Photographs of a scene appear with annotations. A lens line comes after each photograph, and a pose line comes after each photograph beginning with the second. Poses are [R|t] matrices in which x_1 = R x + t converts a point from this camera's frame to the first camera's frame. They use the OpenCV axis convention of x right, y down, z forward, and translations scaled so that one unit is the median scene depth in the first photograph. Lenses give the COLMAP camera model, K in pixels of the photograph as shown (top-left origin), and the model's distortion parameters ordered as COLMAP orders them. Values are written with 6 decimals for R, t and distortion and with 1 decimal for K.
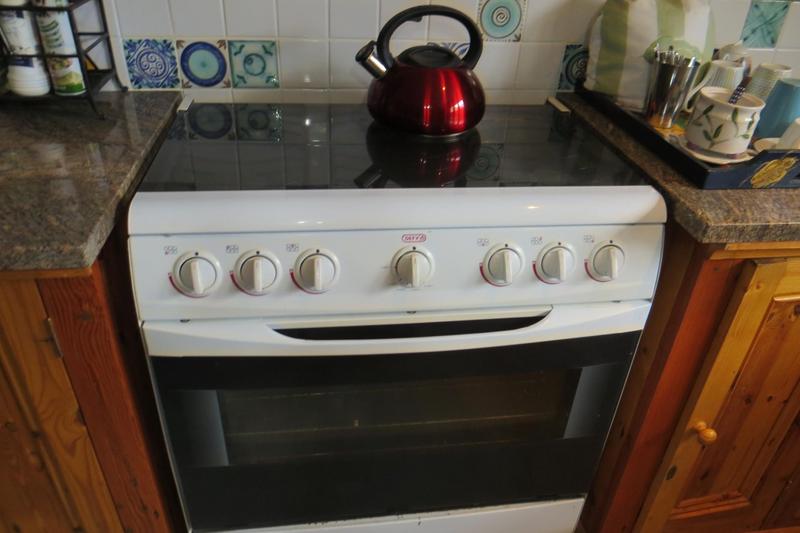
lens RADIAL K [[601.3, 0, 397.1], [0, 601.3, 264.4], [0, 0, 1]] dist [-0.011721, -0.001330]
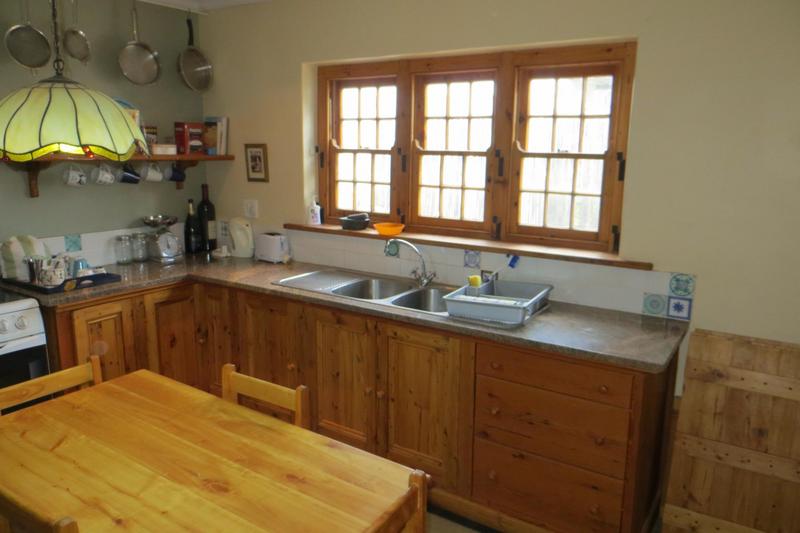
lens RADIAL K [[601.3, 0, 397.8], [0, 601.3, 263.4], [0, 0, 1]] dist [-0.011721, -0.001330]
pose [[0.663276, -0.181655, 0.725993, -0.475131], [0.417371, 0.895006, -0.157370, 0.876296], [-0.621181, 0.407388, 0.669454, -2.062093]]
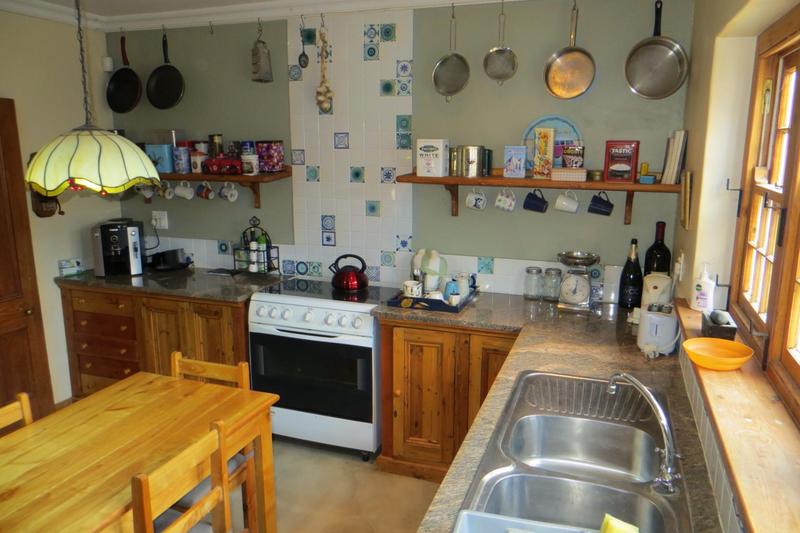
lens RADIAL K [[601.3, 0, 395.3], [0, 601.3, 269.0], [0, 0, 1]] dist [-0.011721, -0.001330]
pose [[0.878029, 0.052454, -0.475725, 1.906879], [-0.221576, 0.925590, -0.306898, 0.637637], [0.424229, 0.374875, 0.824317, -1.676590]]
